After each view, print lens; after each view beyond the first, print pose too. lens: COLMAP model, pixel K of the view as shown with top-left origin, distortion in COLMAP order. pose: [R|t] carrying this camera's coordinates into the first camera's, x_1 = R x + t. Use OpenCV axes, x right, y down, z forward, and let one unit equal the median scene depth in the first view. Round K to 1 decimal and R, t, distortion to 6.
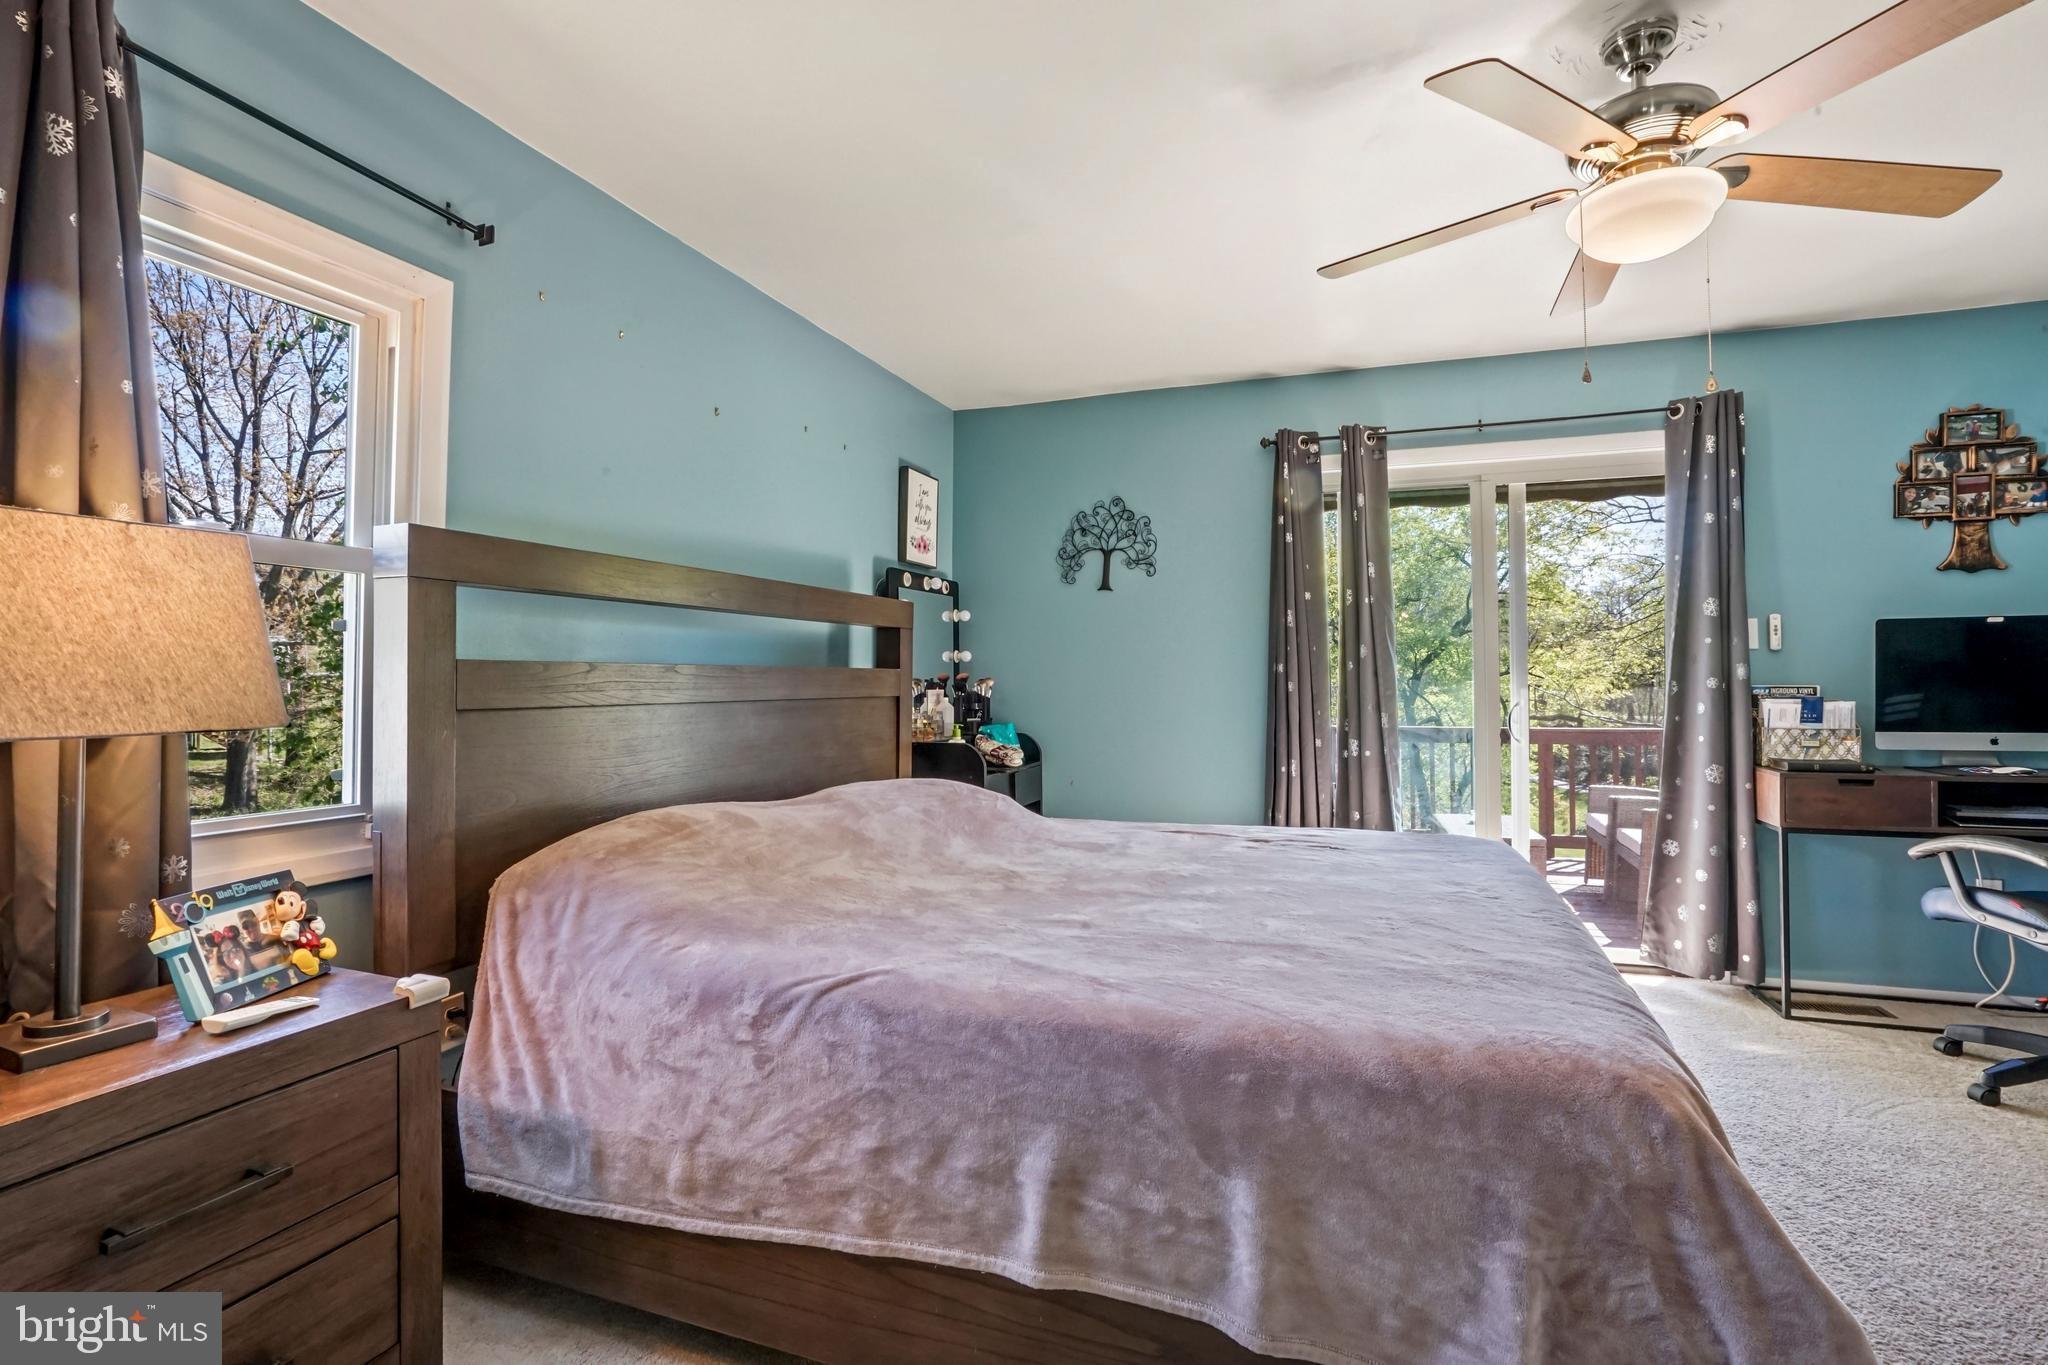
lens RADIAL K [[975.5, 0, 1027.5], [0, 975.5, 651.5], [0, 0, 1]] dist [-0.002548, 0.000200]
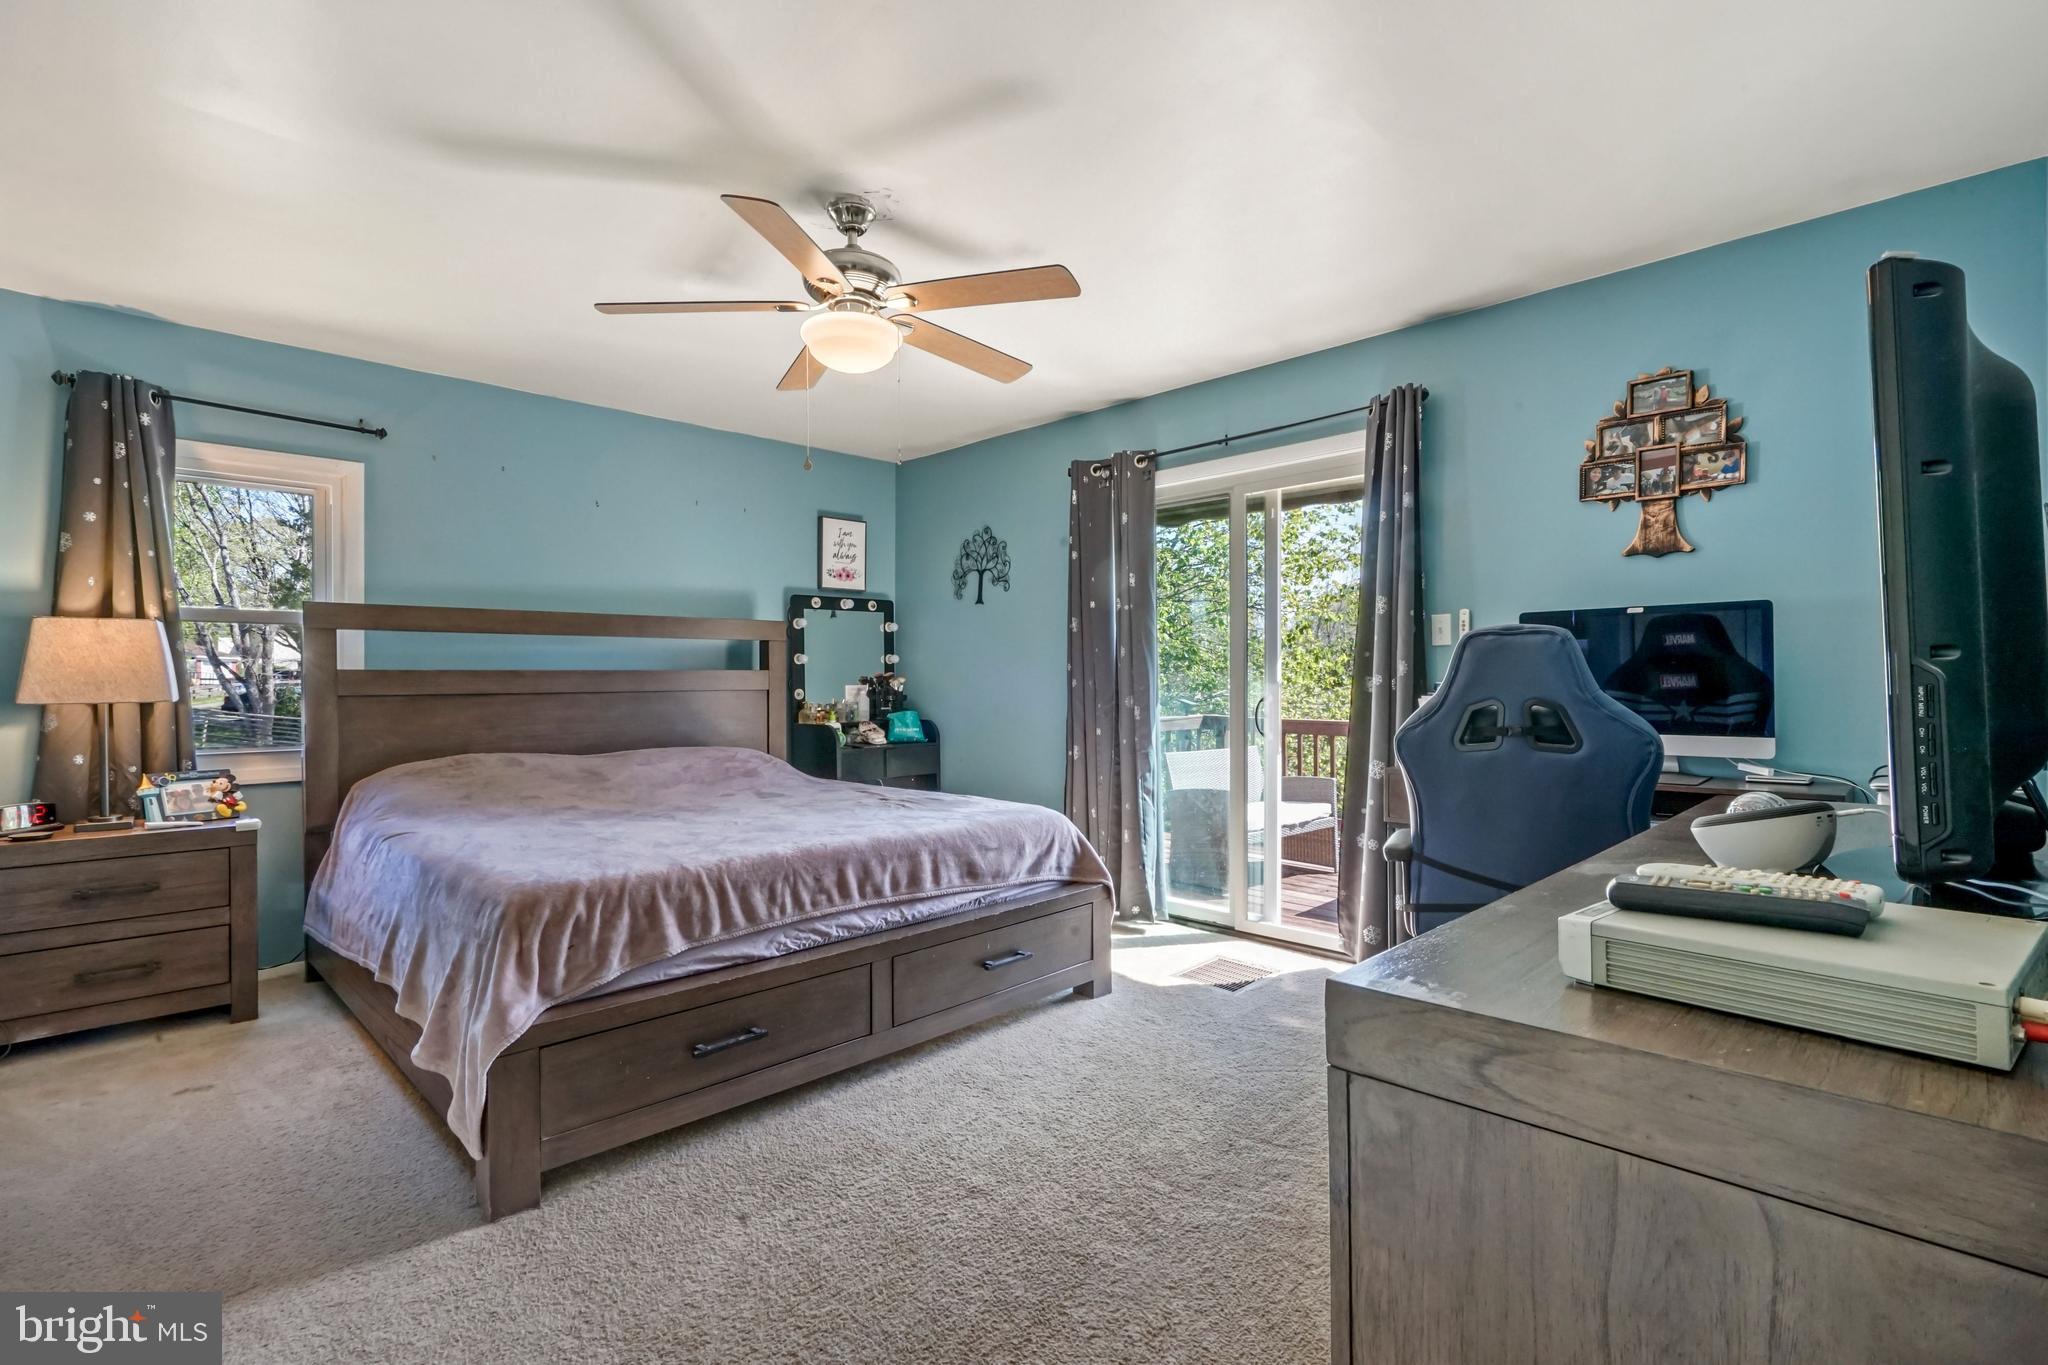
lens RADIAL K [[938.9, 0, 1024.0], [0, 938.9, 682.5], [0, 0, 1]] dist [-0.000605, -0.000531]
pose [[0.899087, -0.000041, -0.437769, 0.811152], [0.016607, 0.999283, 0.034013, -0.004216], [0.437454, -0.037851, 0.898444, -0.042502]]
